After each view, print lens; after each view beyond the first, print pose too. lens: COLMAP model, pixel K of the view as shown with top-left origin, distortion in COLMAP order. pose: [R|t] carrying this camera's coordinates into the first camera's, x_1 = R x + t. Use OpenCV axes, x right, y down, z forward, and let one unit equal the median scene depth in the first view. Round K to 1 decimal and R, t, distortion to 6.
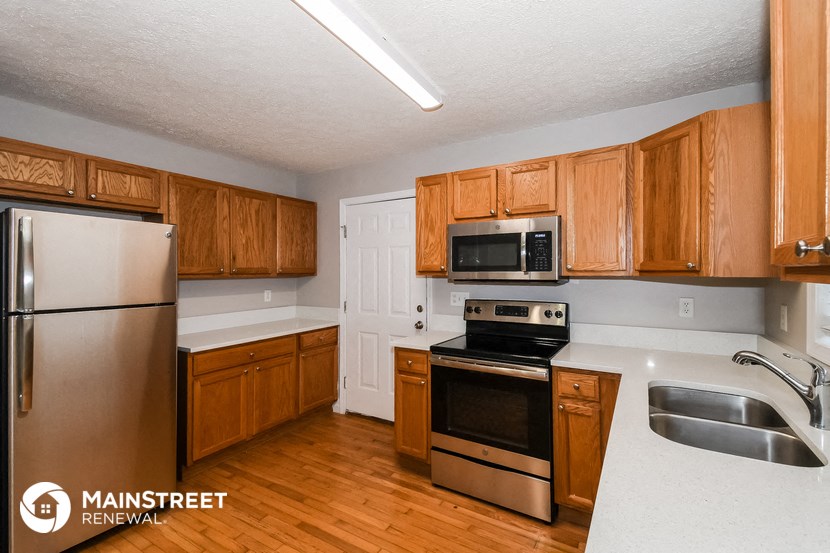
lens RADIAL K [[370.7, 0, 414.5], [0, 370.7, 273.7], [0, 0, 1]] dist [0.038382, -0.002786]
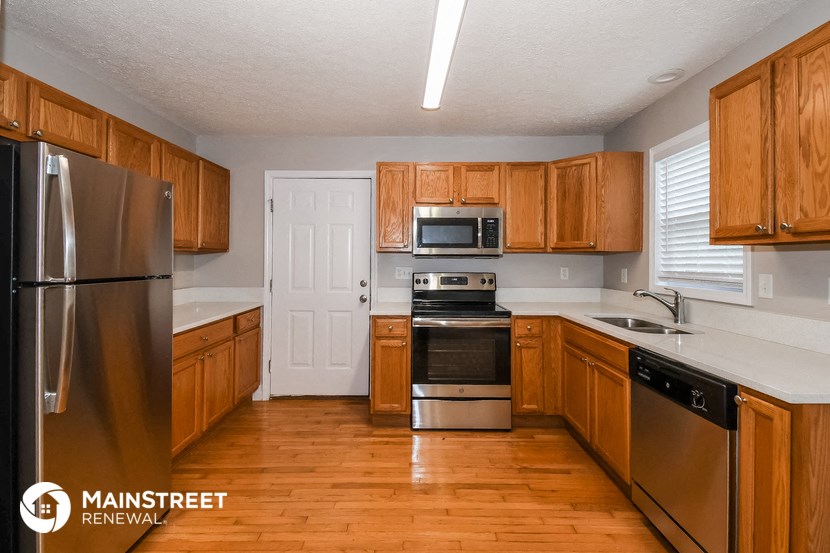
lens RADIAL K [[370.7, 0, 423.0], [0, 370.7, 256.8], [0, 0, 1]] dist [0.038382, -0.002786]
pose [[0.863221, 0.007354, 0.504772, -0.504210], [-0.003638, 0.999959, -0.008348, 0.035033], [-0.504813, 0.005369, 0.863212, -0.016398]]
